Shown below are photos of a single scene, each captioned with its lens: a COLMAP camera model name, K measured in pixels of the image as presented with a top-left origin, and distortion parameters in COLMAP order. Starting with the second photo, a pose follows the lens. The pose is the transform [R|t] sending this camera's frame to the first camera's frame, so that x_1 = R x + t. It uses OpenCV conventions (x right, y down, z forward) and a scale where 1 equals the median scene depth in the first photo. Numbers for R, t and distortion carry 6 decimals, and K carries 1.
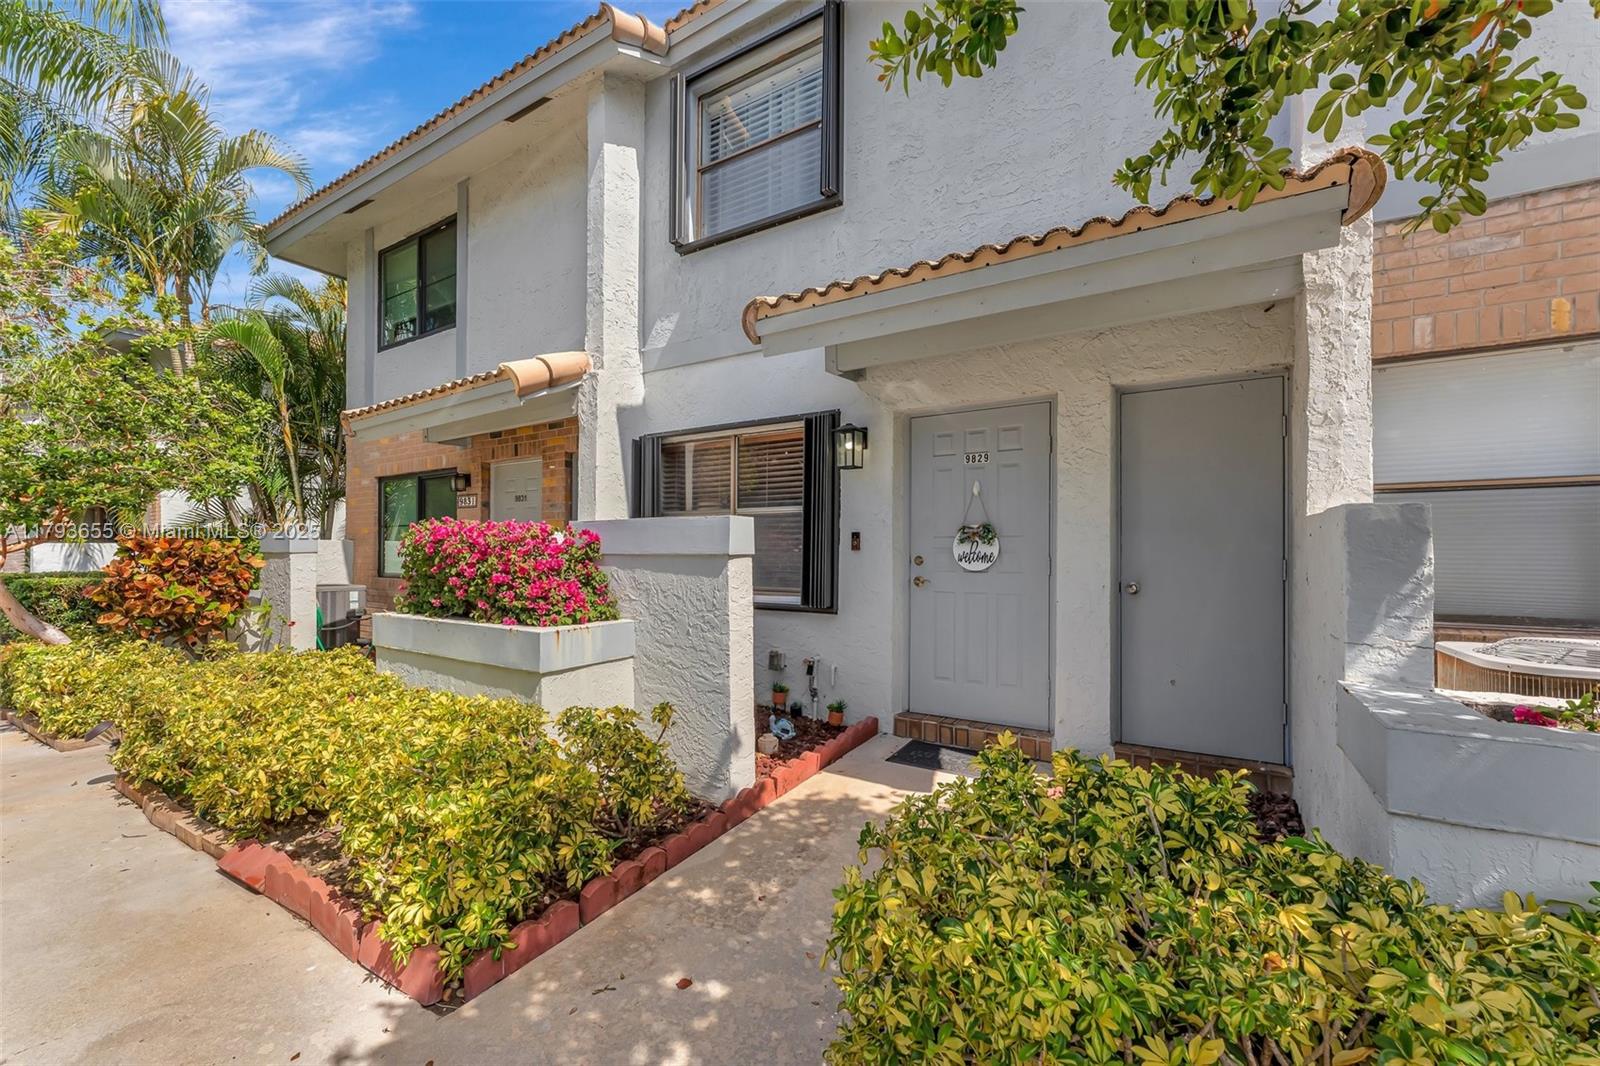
lens RADIAL K [[644.9, 0, 797.3], [0, 644.9, 512.8], [0, 0, 1]] dist [0.002652, 0.000063]
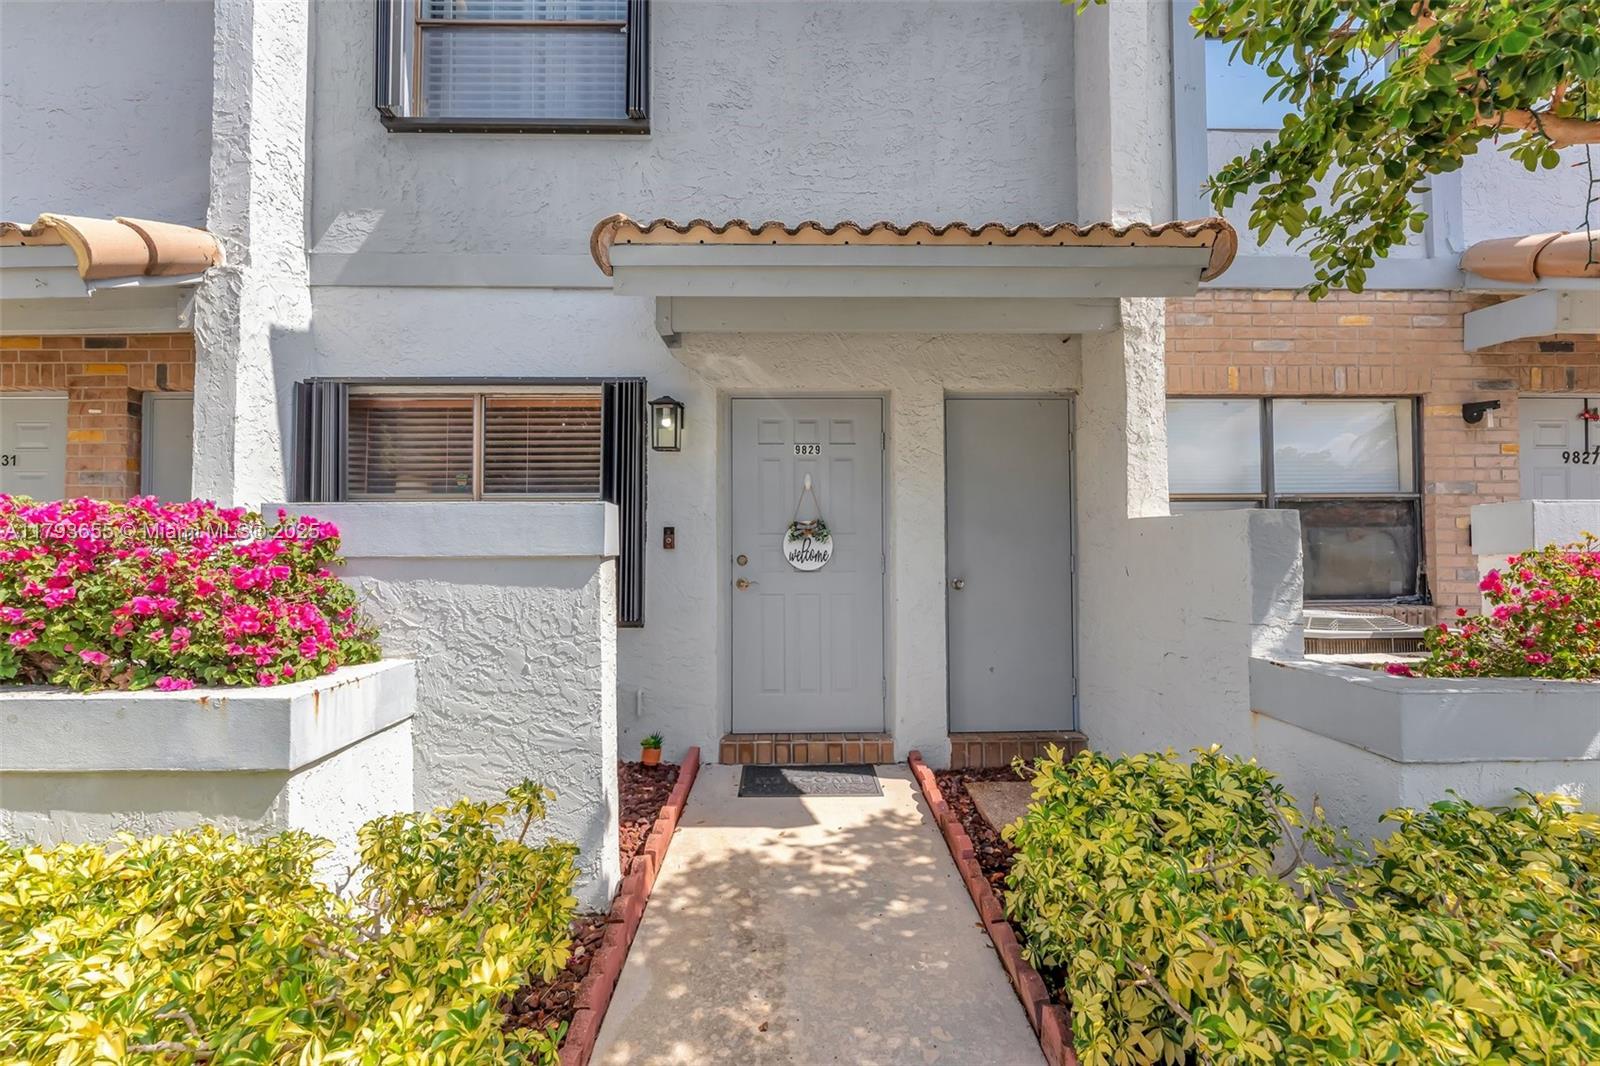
lens RADIAL K [[668.1, 0, 799.4], [0, 668.1, 503.2], [0, 0, 1]] dist [-0.003140, 0.000038]
pose [[0.837656, 0.031887, 0.545267, -0.263277], [-0.027766, 0.999490, -0.015795, 0.009111], [-0.545492, -0.001909, 0.838114, 0.202669]]
